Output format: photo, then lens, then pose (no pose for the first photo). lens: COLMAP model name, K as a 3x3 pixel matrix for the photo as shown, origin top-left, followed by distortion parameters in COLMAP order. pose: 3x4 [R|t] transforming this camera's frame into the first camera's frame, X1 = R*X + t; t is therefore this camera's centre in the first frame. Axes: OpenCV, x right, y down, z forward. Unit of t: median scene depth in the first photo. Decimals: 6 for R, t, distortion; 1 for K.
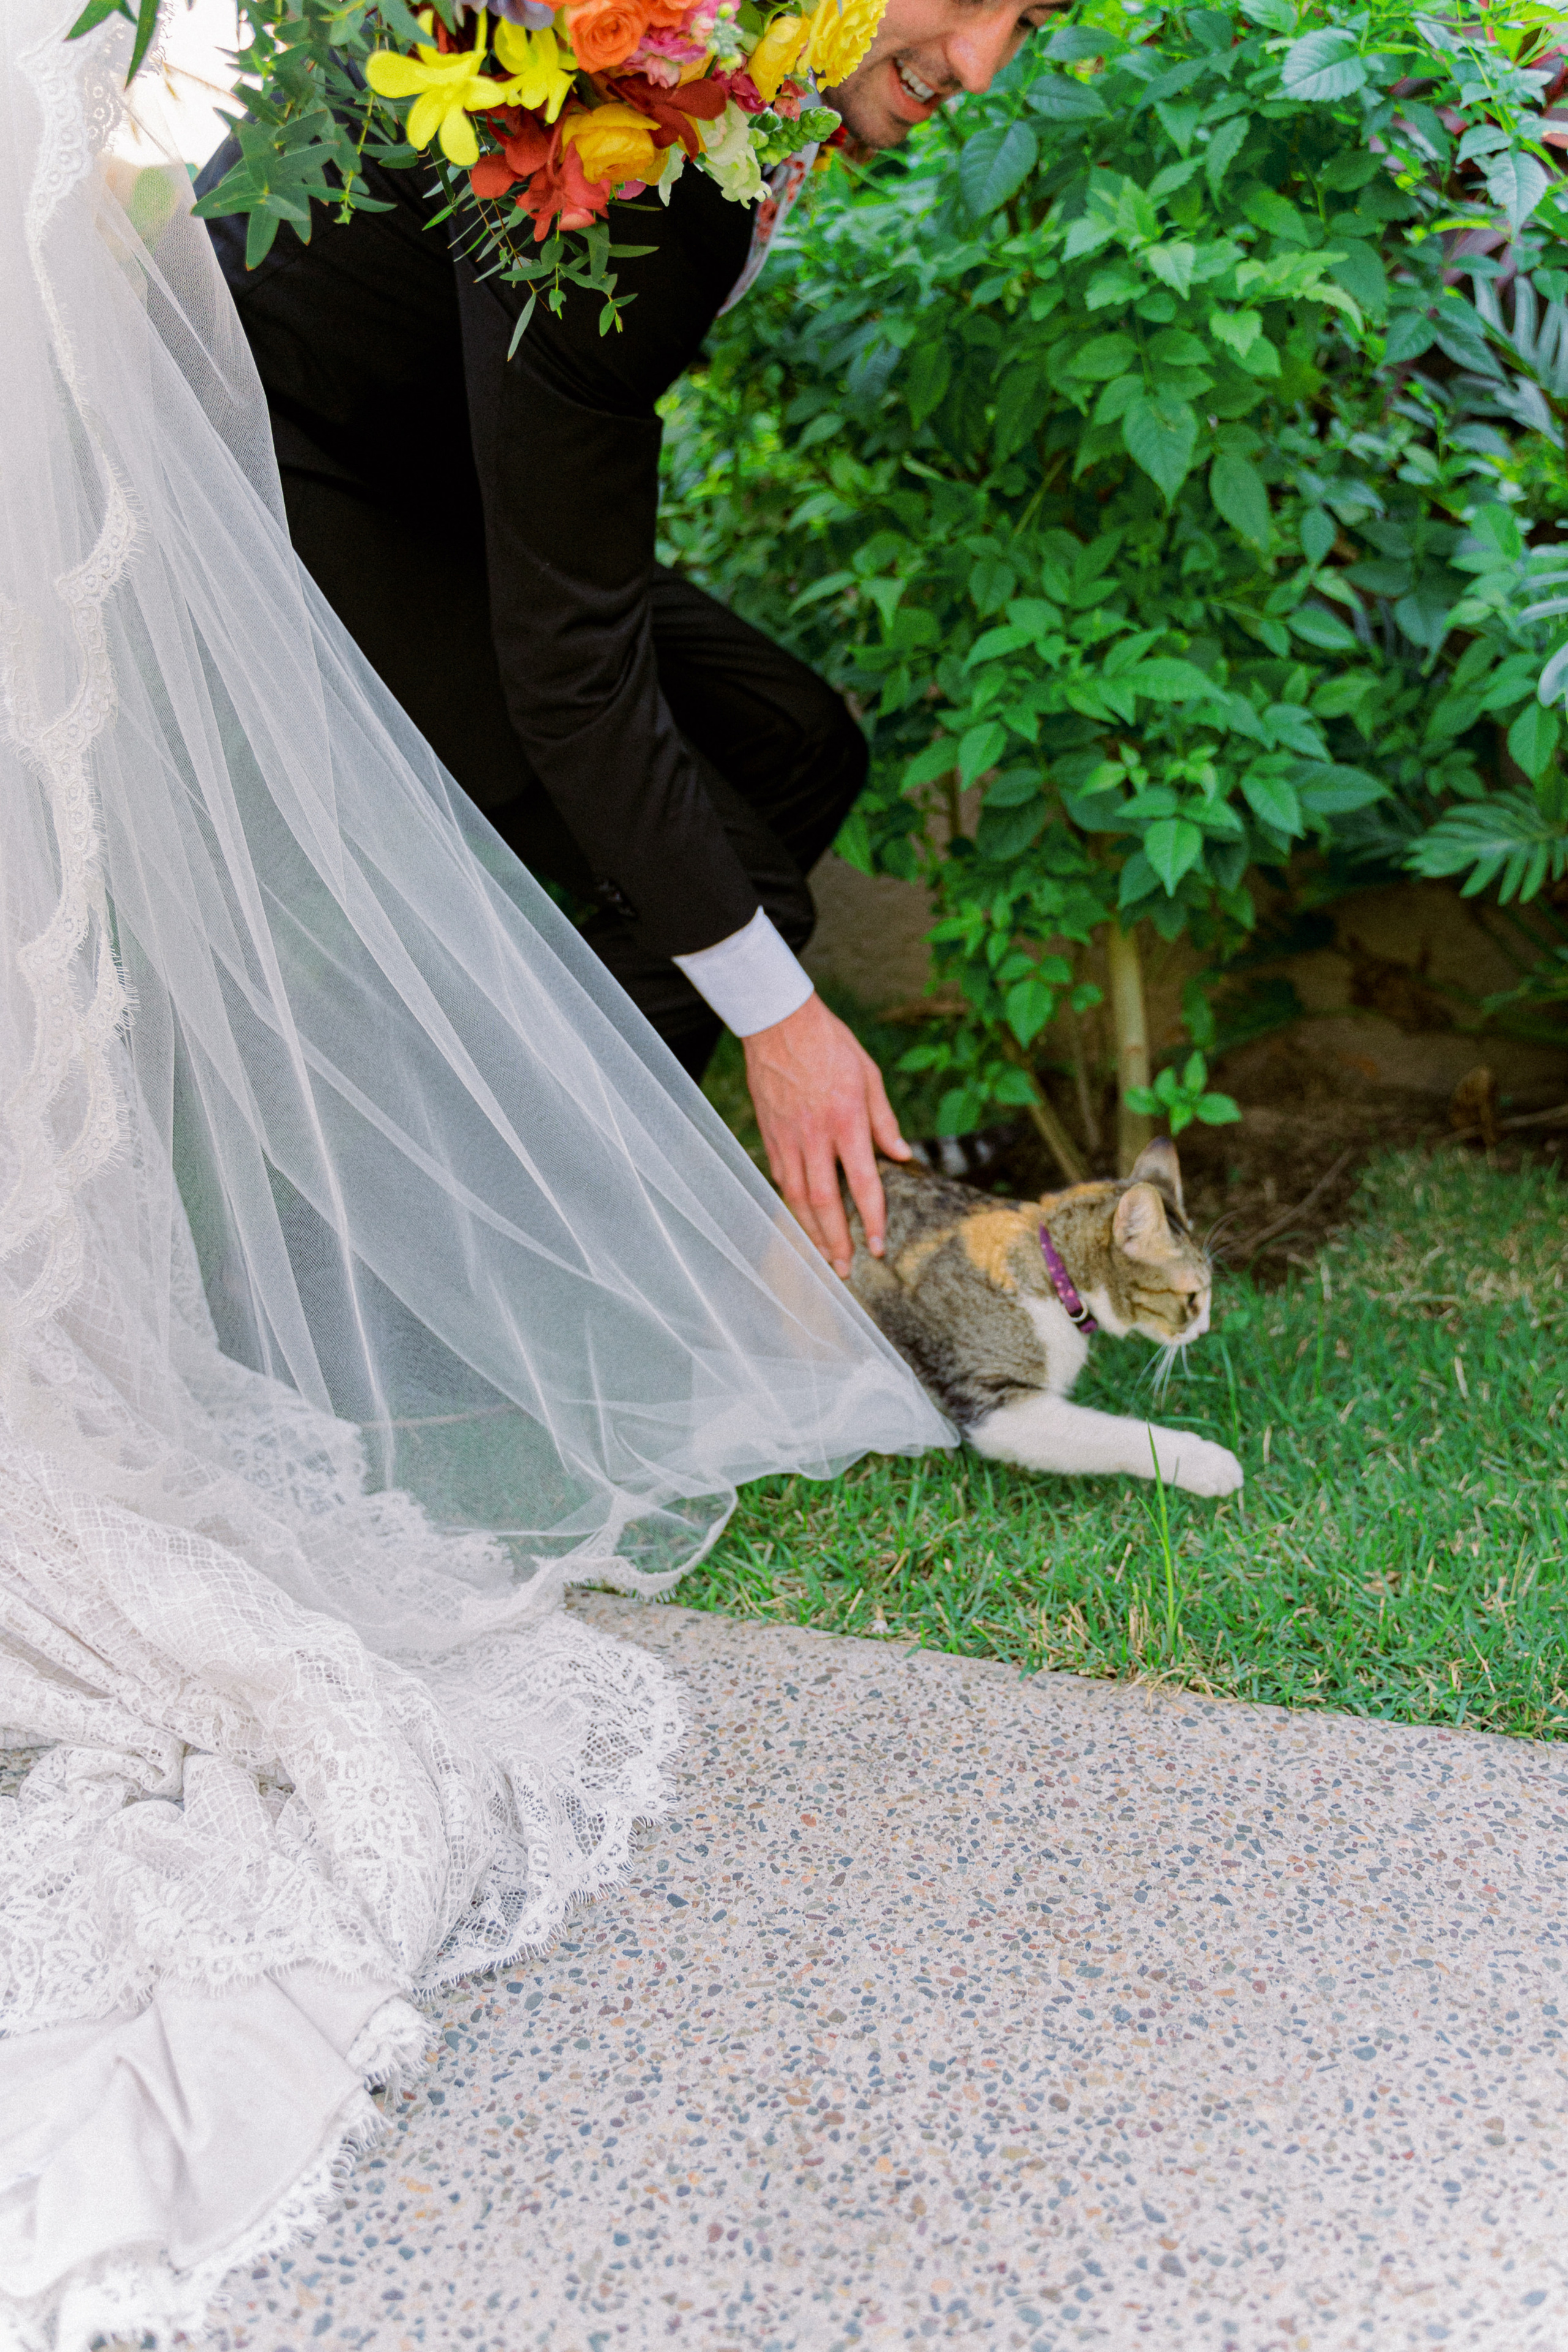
lens RADIAL K [[1862.3, 0, 784.0], [0, 1862.3, 1176.0], [0, 0, 1]] dist [-0.041334, -0.001213]
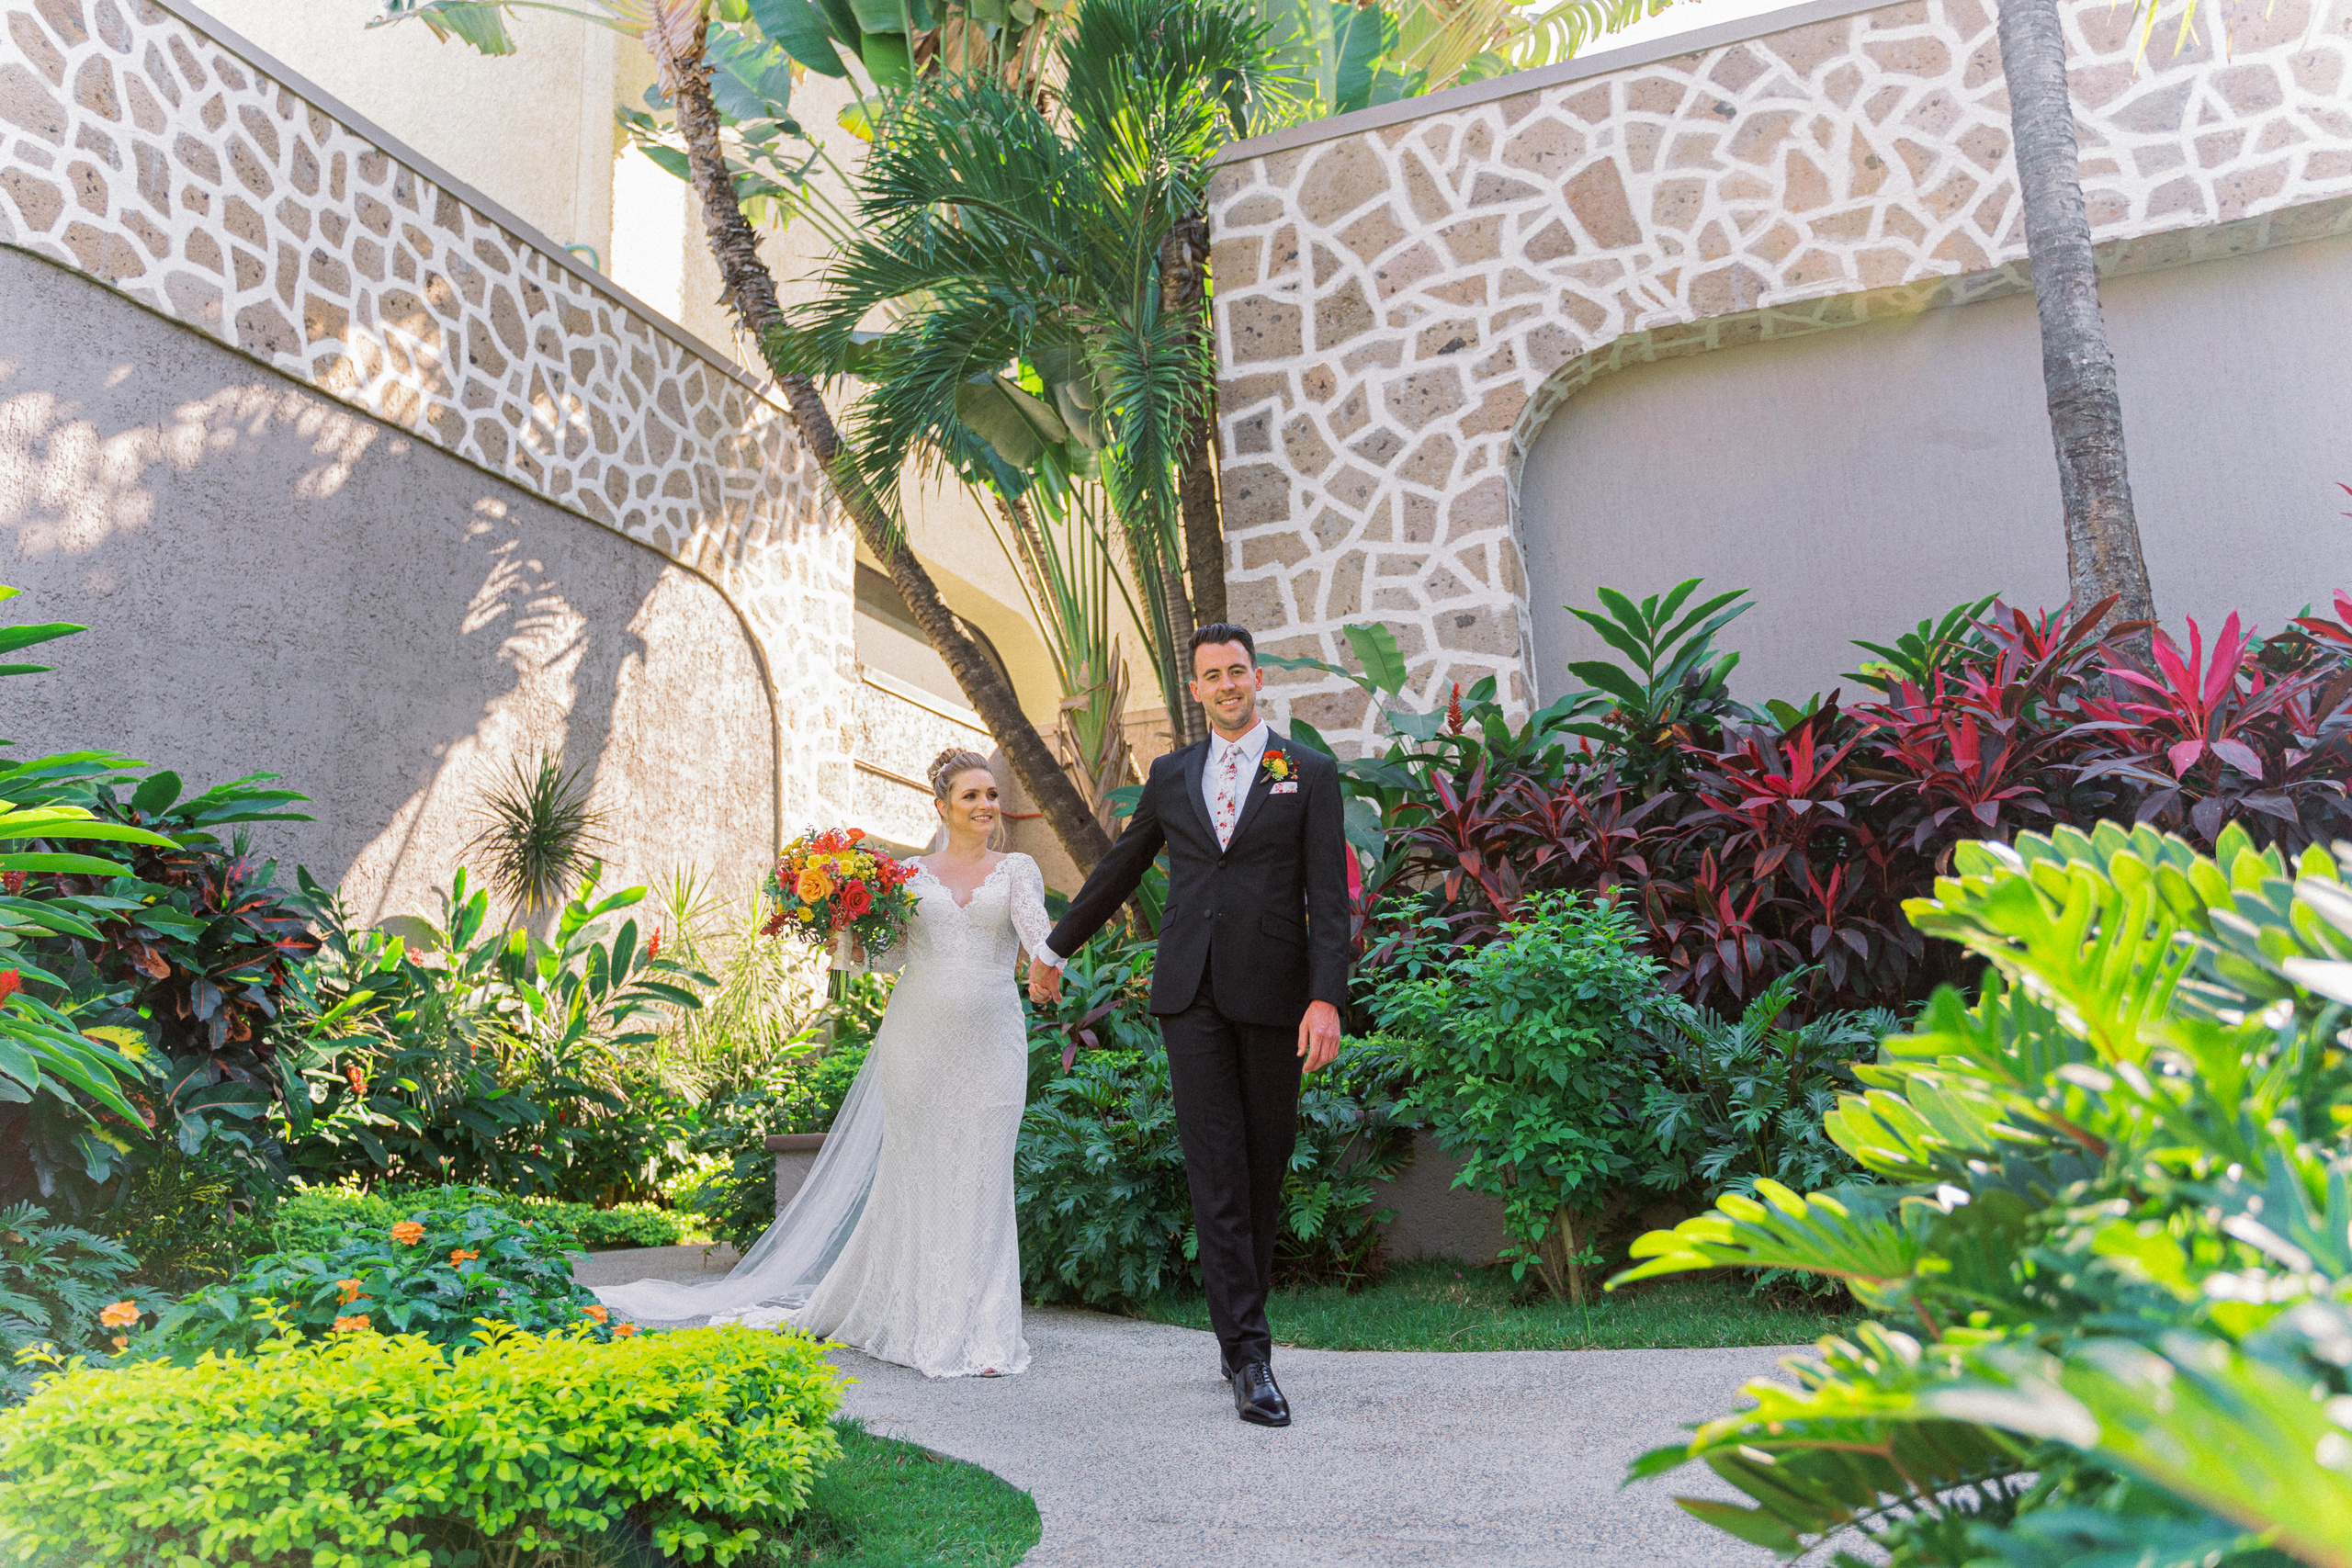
lens RADIAL K [[1862.1, 0, 1176.0], [0, 1862.1, 784.0], [0, 0, 1]] dist [-0.041334, -0.001213]
pose [[0.999290, -0.034247, -0.015689, -0.488829], [0.023588, 0.893619, -0.448206, 0.746029], [0.029369, 0.447518, 0.893793, -2.631774]]
